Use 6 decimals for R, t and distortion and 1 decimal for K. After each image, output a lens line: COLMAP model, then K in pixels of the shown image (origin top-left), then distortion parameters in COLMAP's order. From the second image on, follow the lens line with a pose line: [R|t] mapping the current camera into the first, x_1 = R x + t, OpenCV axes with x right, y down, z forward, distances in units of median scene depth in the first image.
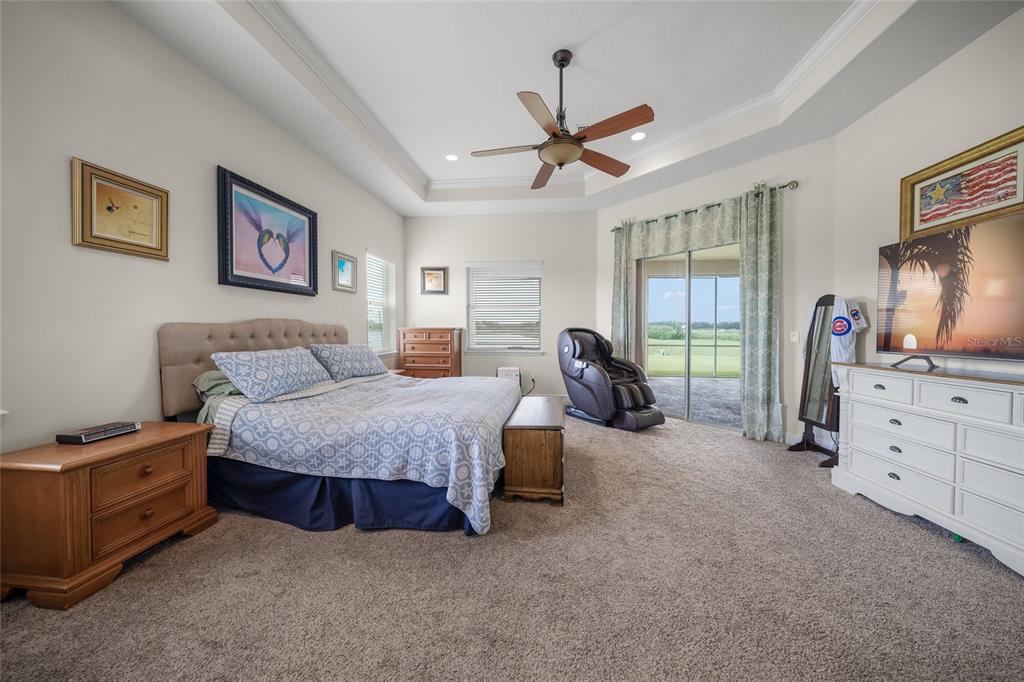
lens RADIAL K [[346.9, 0, 513.2], [0, 346.9, 335.8], [0, 0, 1]] dist [-0.001338, -0.000150]
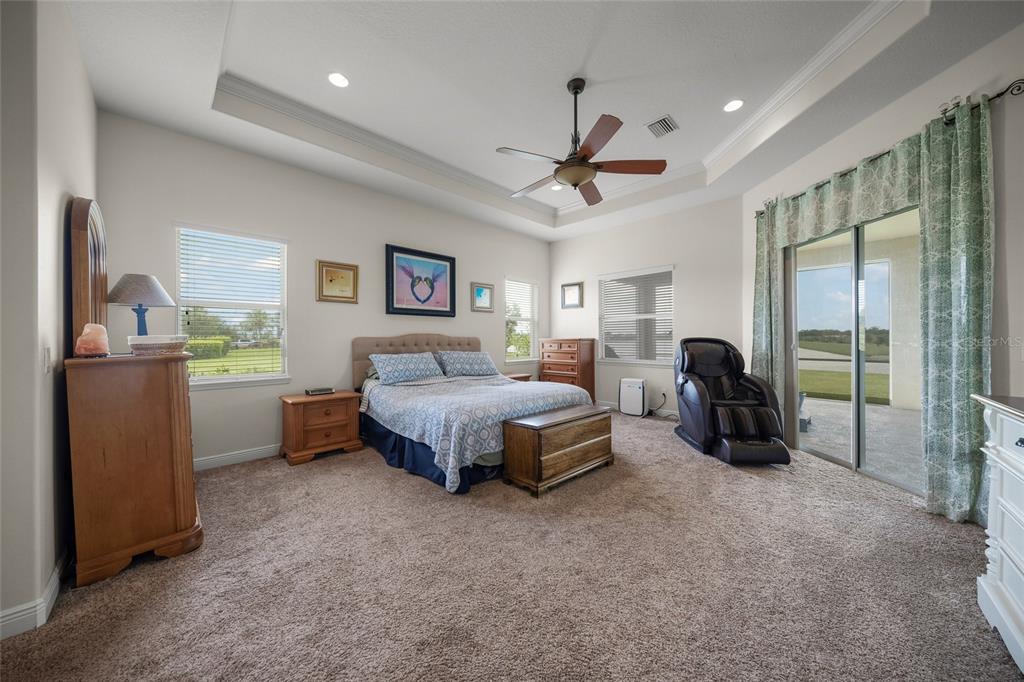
lens RADIAL K [[346.9, 0, 513.7], [0, 346.9, 339.4], [0, 0, 1]] dist [-0.001338, -0.000150]
pose [[0.789141, -0.004236, -0.614198, 0.474615], [-0.007438, 0.999837, -0.016451, -0.001280], [0.614168, 0.017551, 0.788980, 0.037831]]
